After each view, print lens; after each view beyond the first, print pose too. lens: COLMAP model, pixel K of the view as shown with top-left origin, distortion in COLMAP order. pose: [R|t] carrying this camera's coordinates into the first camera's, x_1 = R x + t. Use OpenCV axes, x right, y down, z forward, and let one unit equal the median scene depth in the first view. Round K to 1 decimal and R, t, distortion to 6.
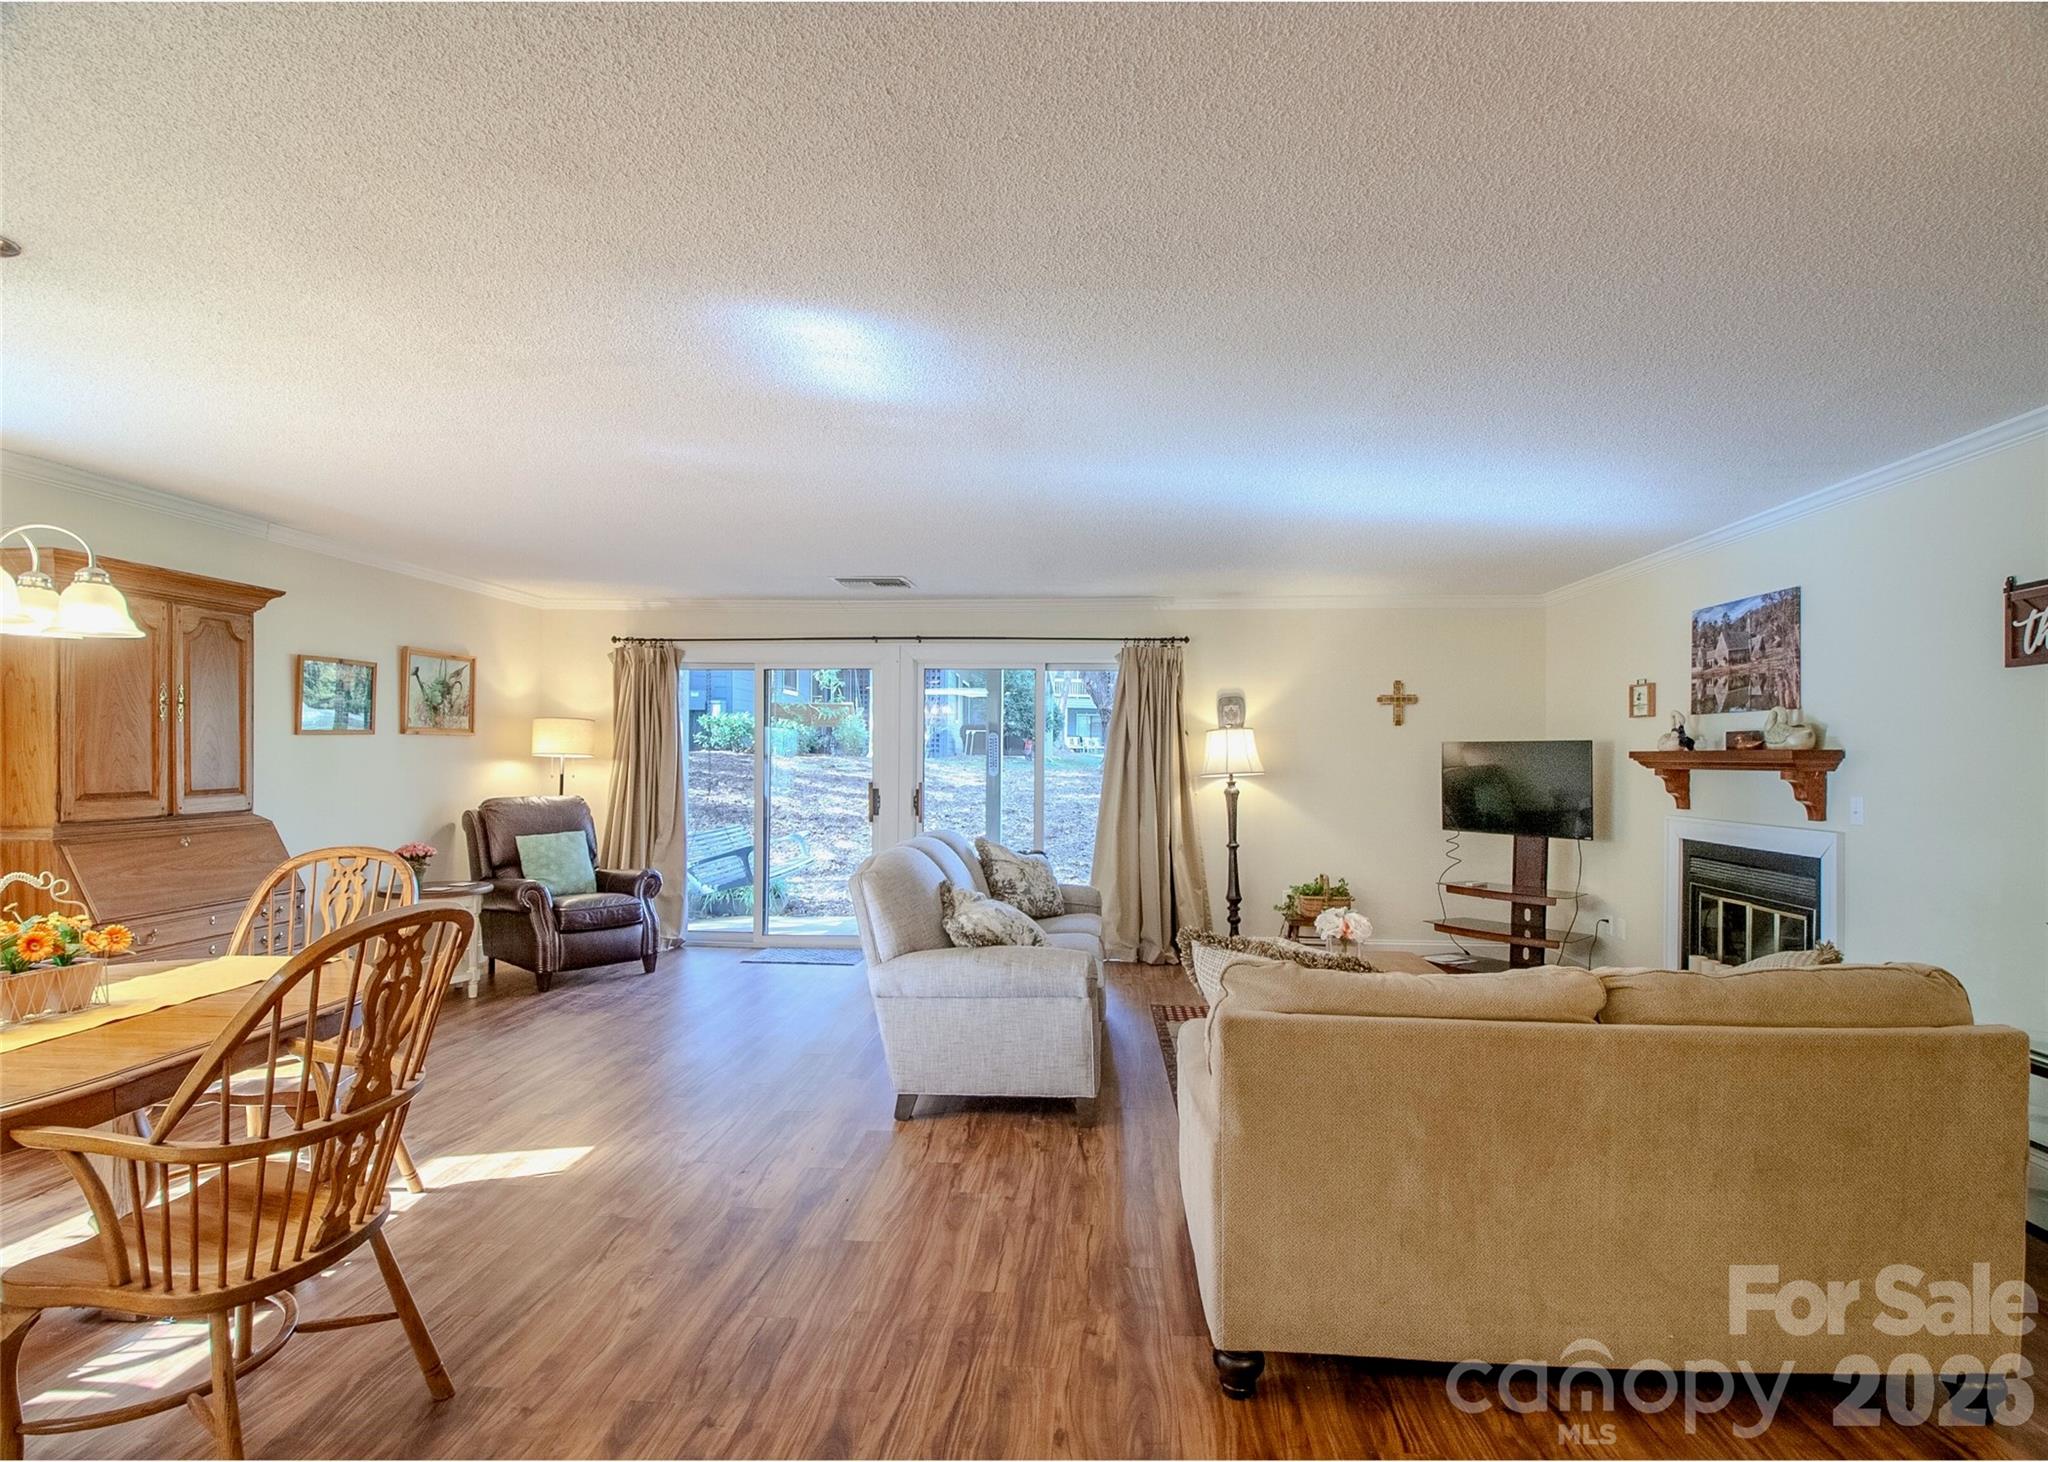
lens RADIAL K [[1026.1, 0, 1028.9], [0, 1026.1, 745.4], [0, 0, 1]] dist [-0.000458, -0.012010]
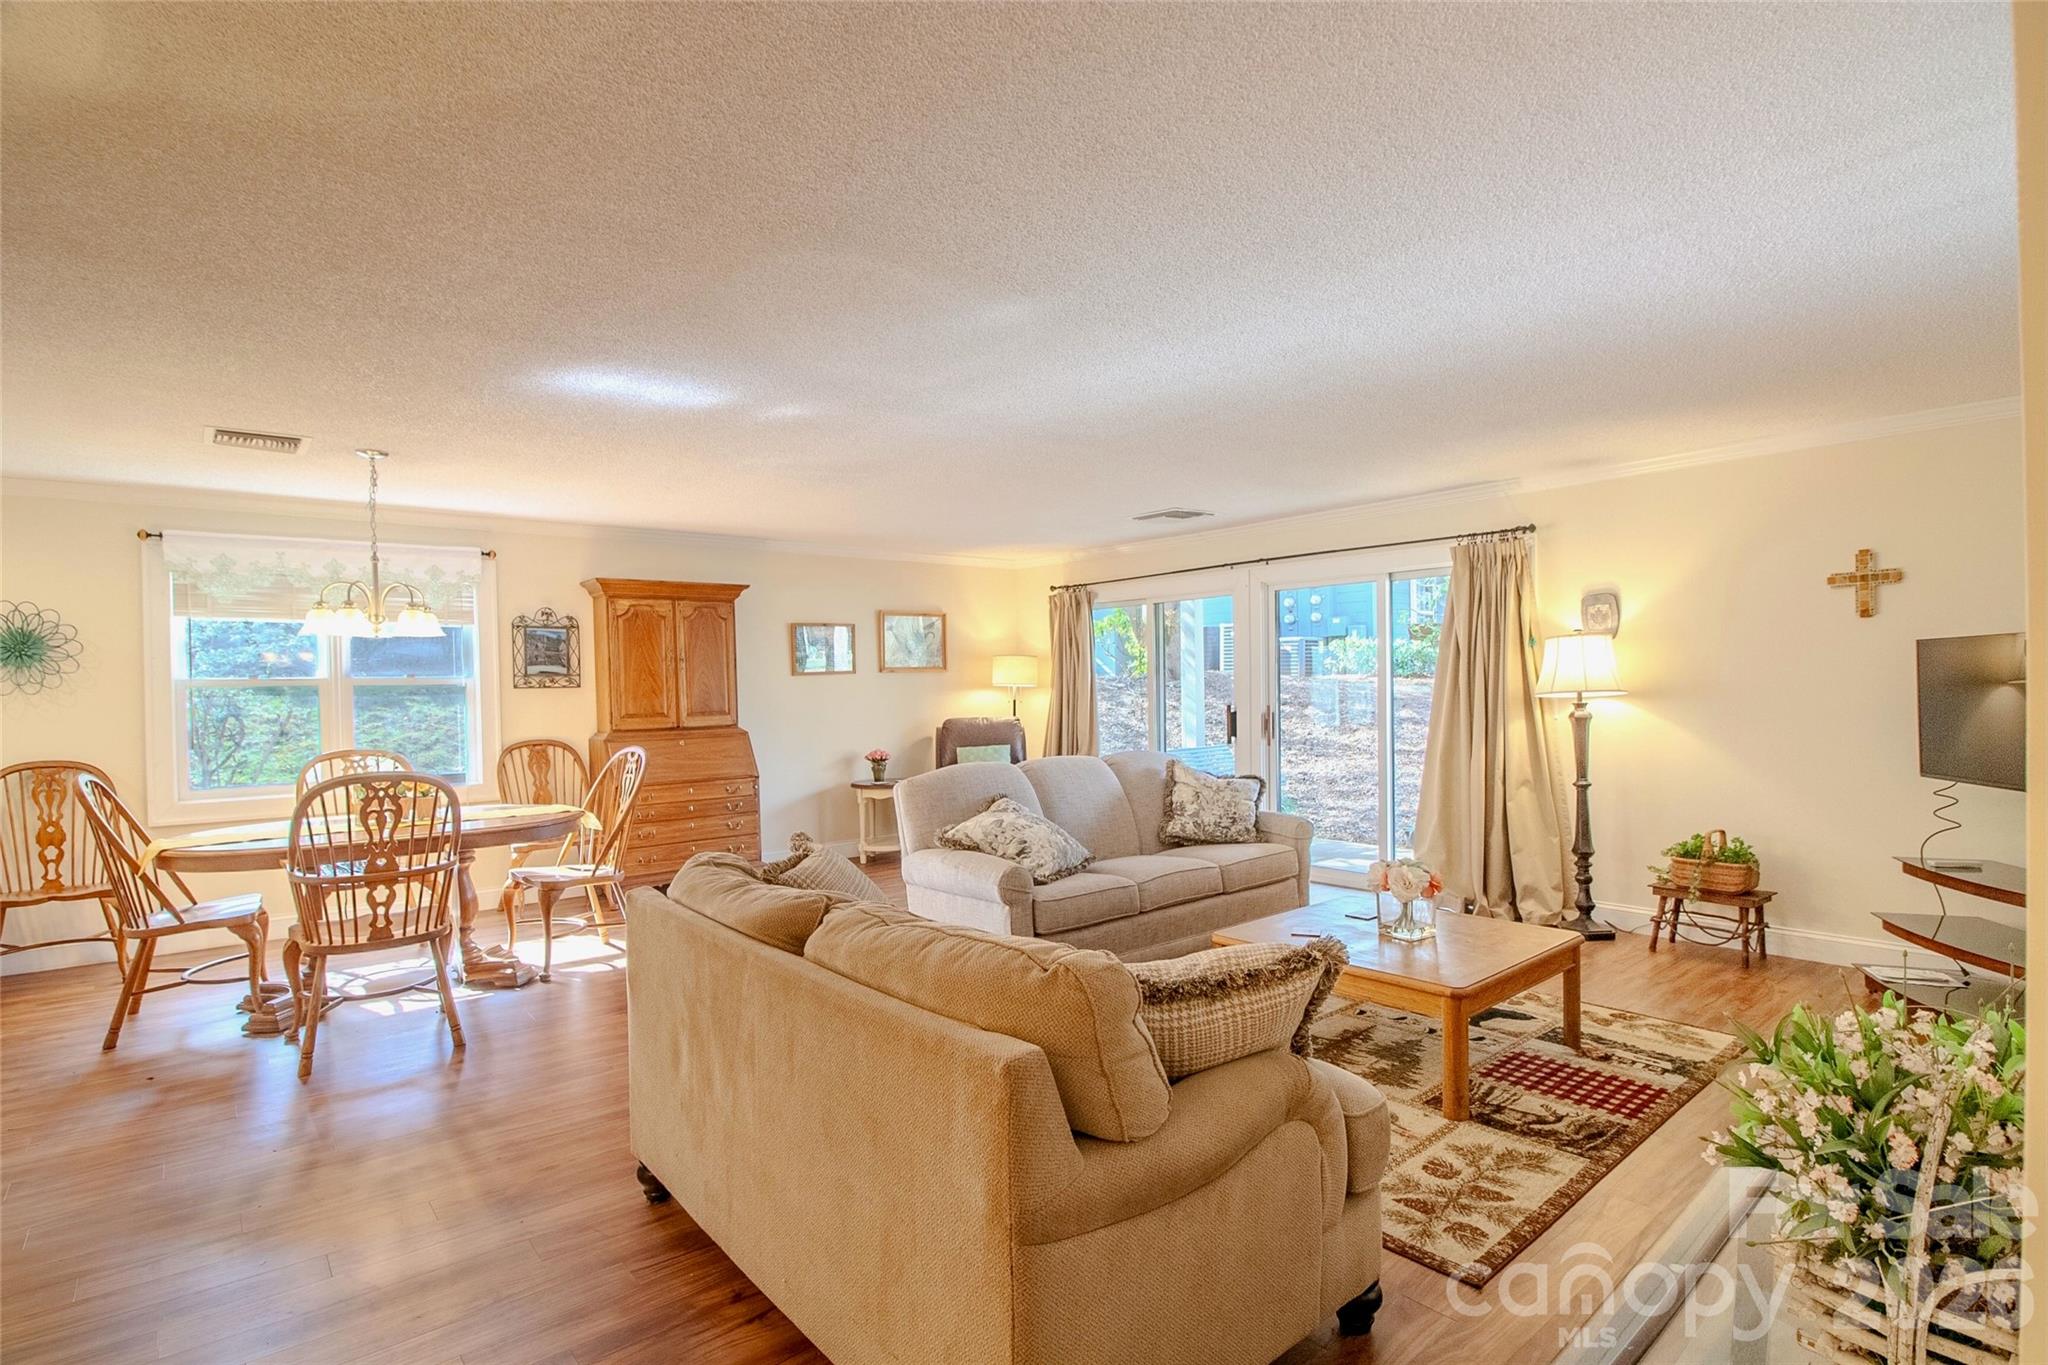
lens RADIAL K [[992.4, 0, 1016.2], [0, 992.4, 689.8], [0, 0, 1]] dist [-0.002290, -0.000206]
pose [[0.691659, -0.014034, -0.722088, 0.613728], [0.029162, 0.999538, 0.008507, 0.008392], [0.721636, -0.026942, 0.691749, 0.224144]]
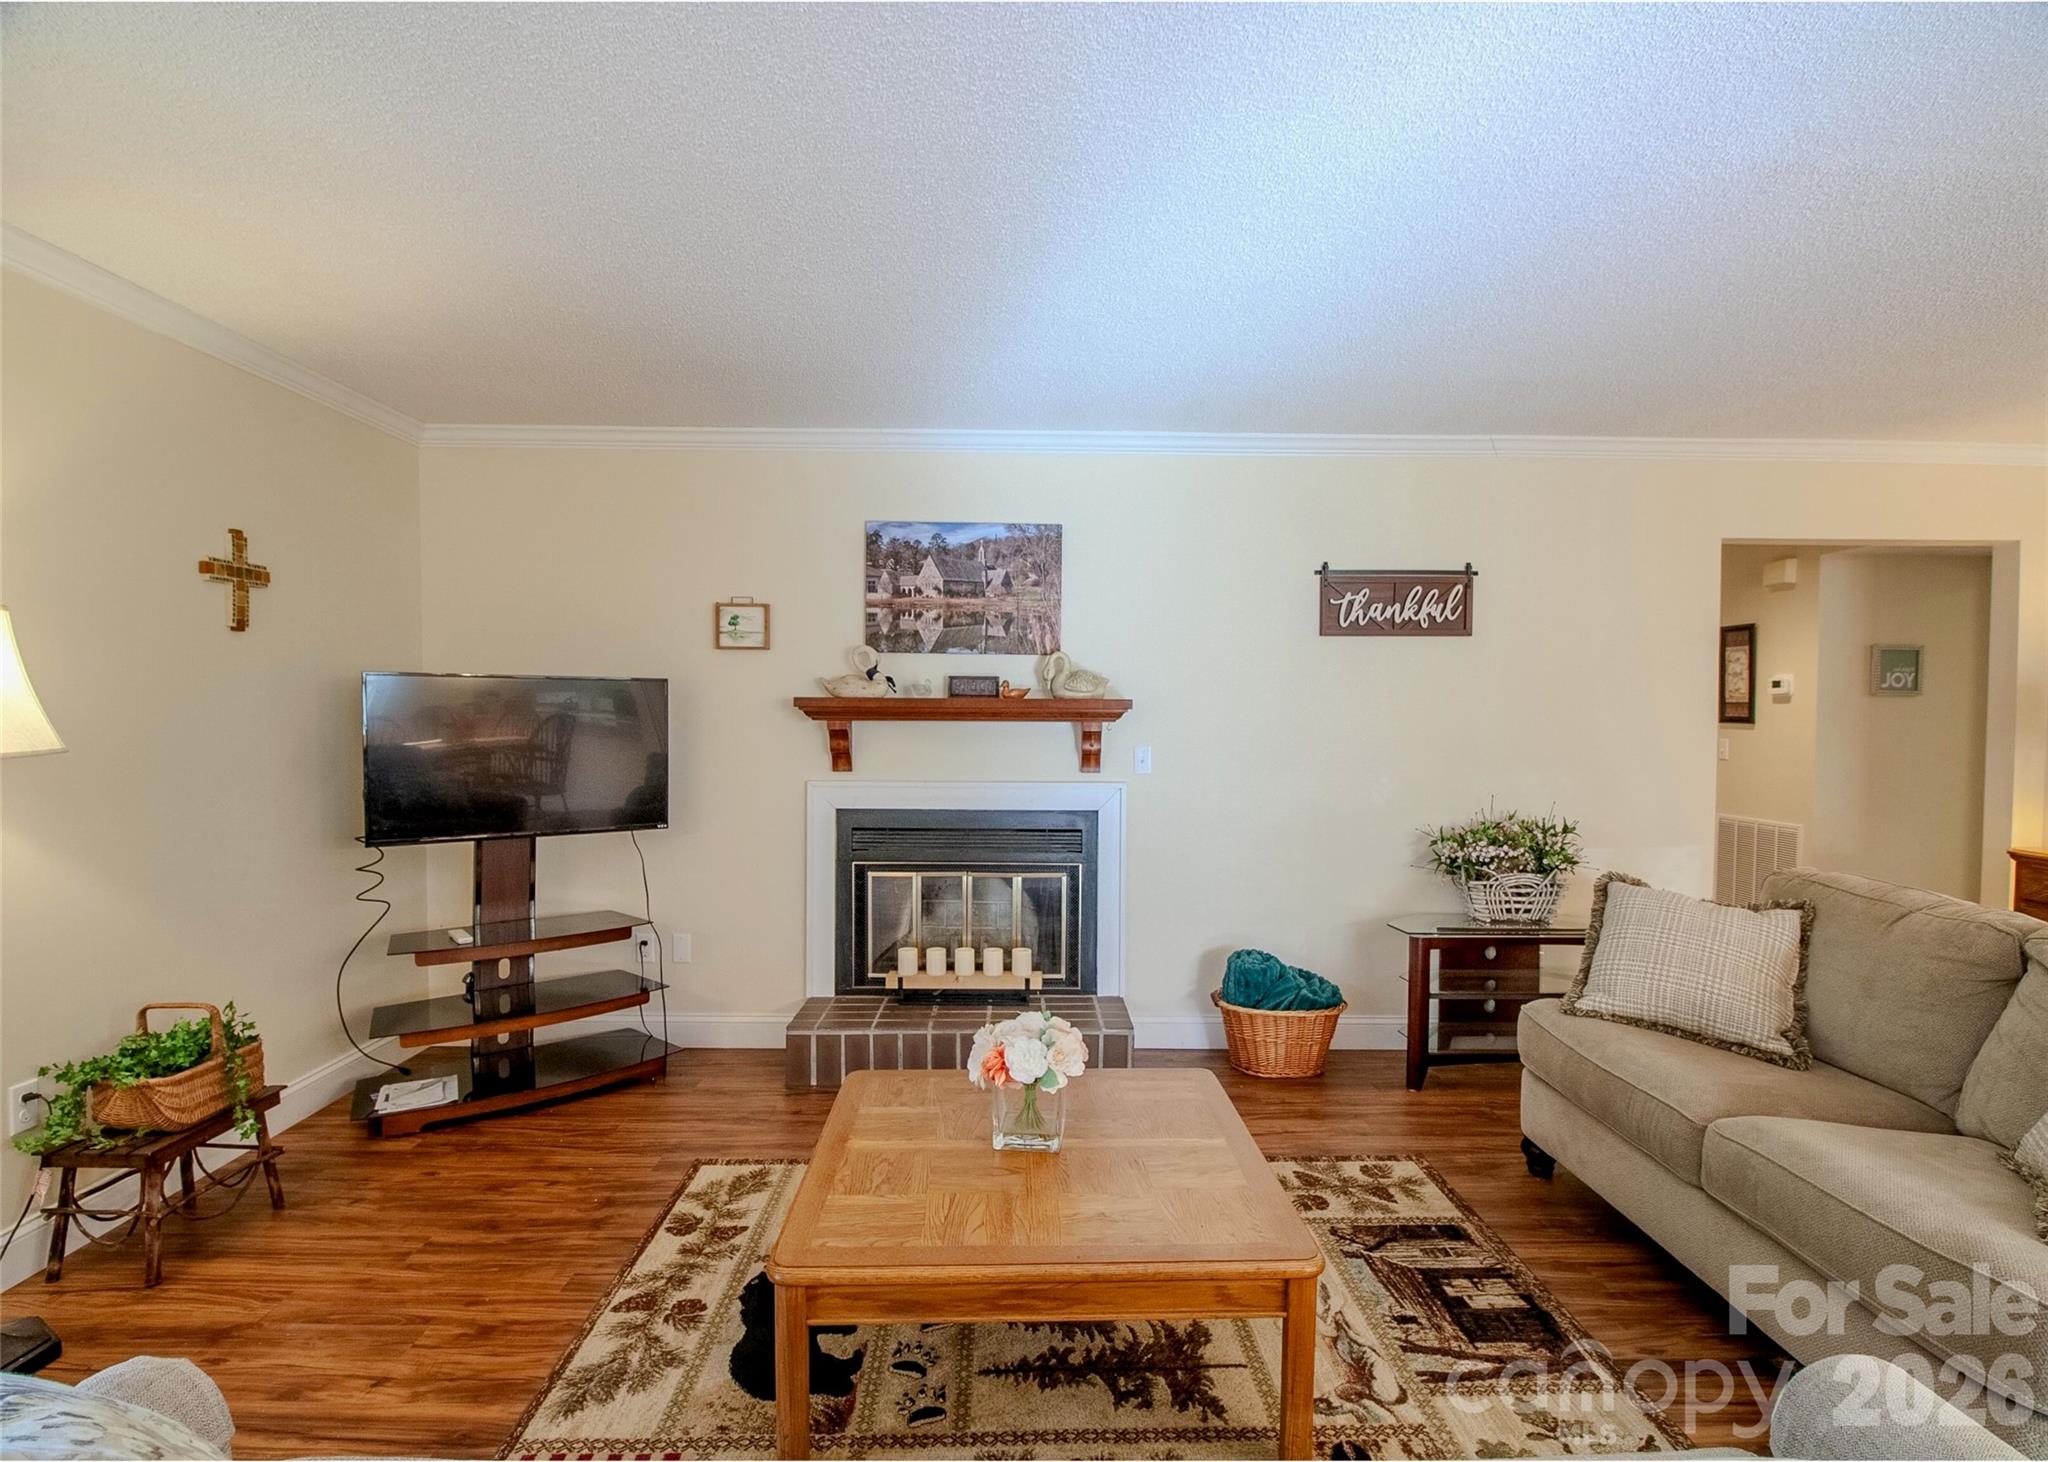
lens RADIAL K [[1026.1, 0, 1027.7], [0, 1026.1, 733.7], [0, 0, 1]] dist [-0.000458, -0.012010]
pose [[-0.096470, -0.026476, 0.994984, -0.161954], [-0.017771, 0.999533, 0.024874, 0.011653], [-0.995177, -0.015282, -0.096895, 0.973626]]
